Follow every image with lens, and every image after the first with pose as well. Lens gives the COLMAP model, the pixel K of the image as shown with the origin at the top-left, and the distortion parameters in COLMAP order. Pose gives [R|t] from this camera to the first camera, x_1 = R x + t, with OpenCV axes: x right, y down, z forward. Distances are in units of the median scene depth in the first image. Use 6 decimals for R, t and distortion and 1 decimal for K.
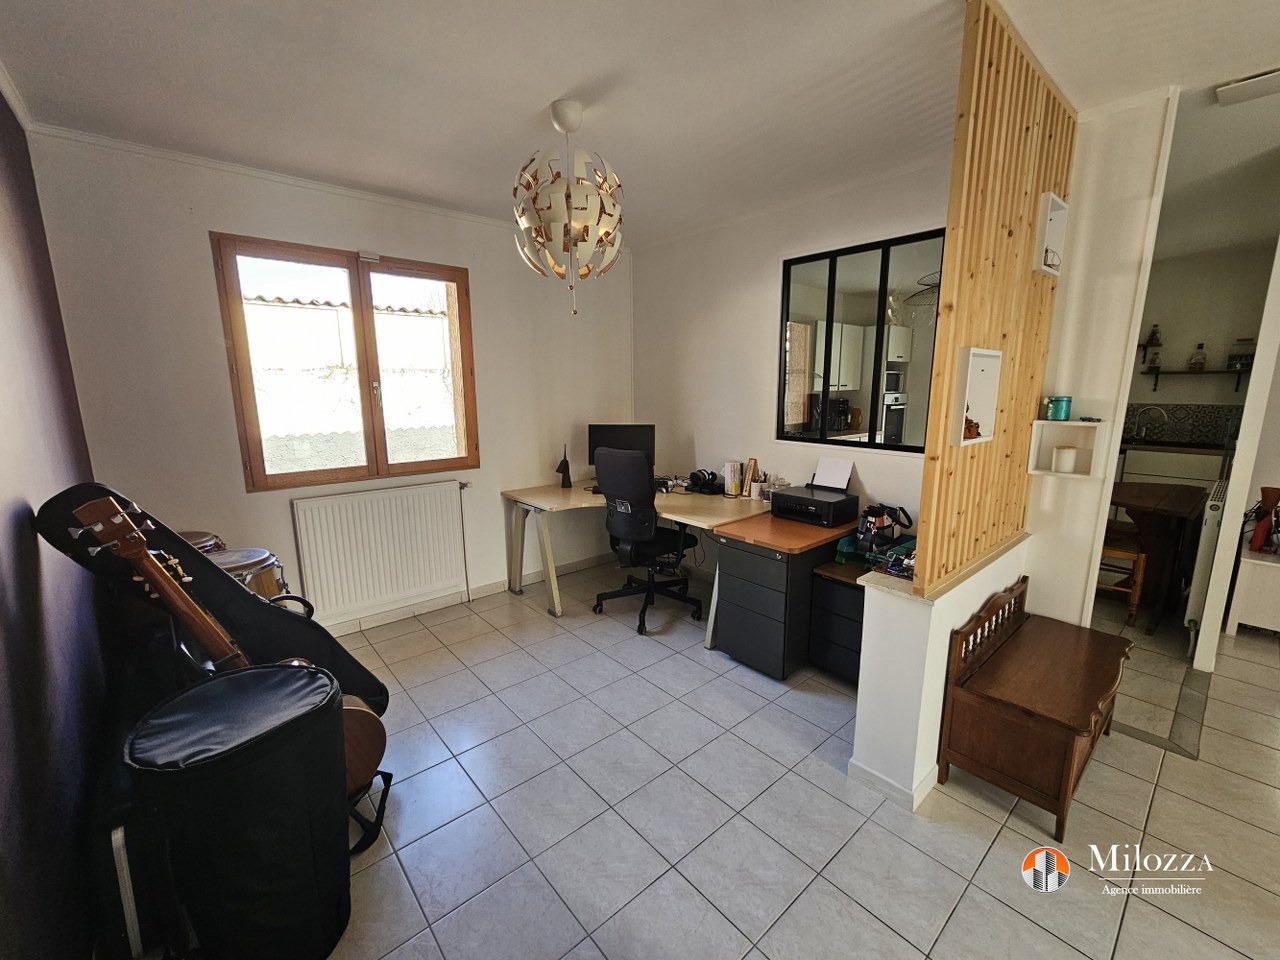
lens RADIAL K [[532.8, 0, 650.1], [0, 532.8, 483.5], [0, 0, 1]] dist [0.000222, -0.000131]
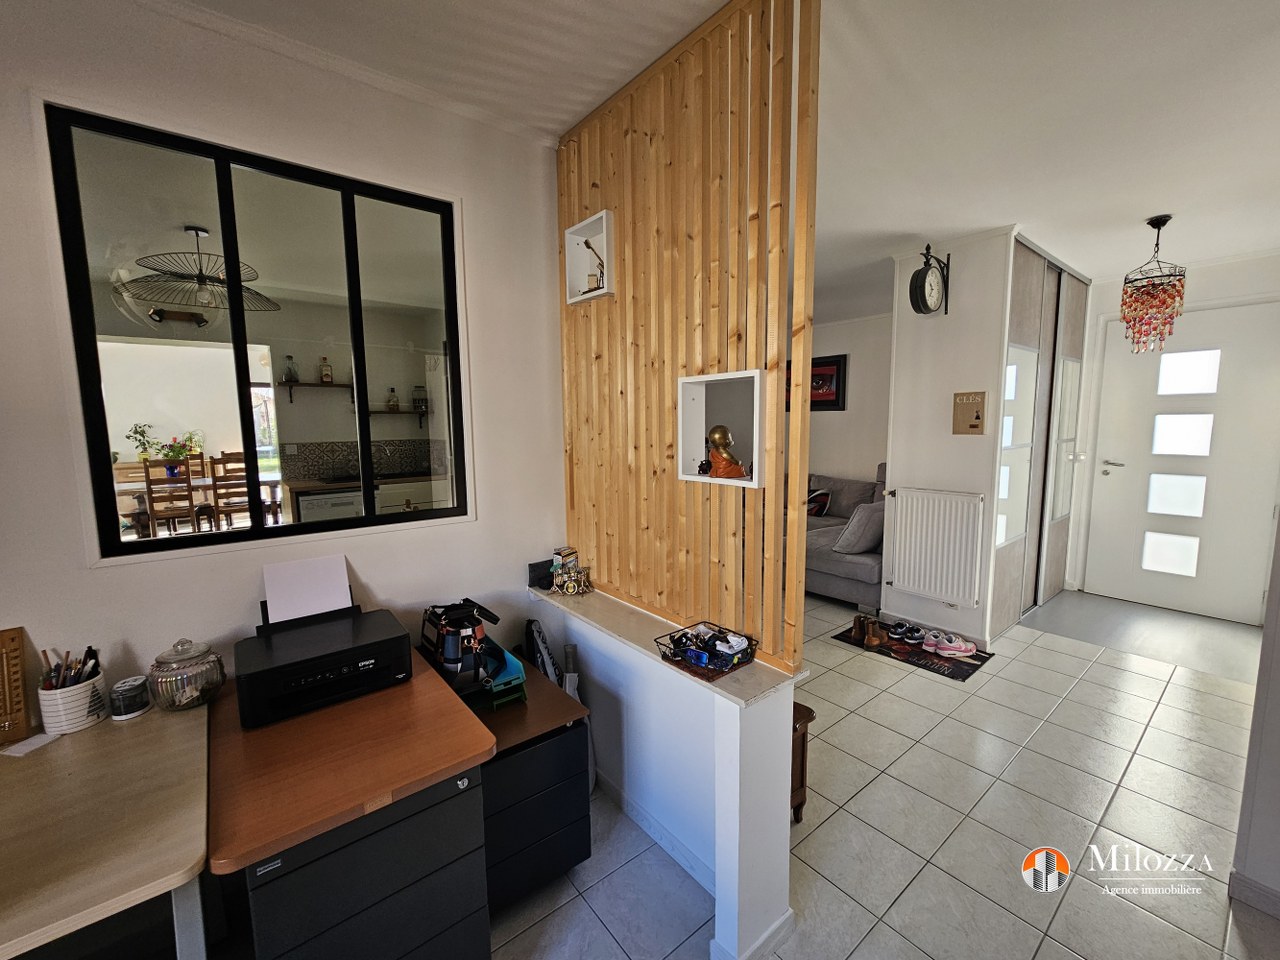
lens RADIAL K [[524.7, 0, 647.4], [0, 524.7, 478.8], [0, 0, 1]] dist [0.001146, 0.000255]
pose [[0.035140, -0.109438, 0.993372, -0.133168], [0.194205, 0.975786, 0.100630, -0.101695], [-0.980331, 0.189382, 0.055543, 0.569346]]
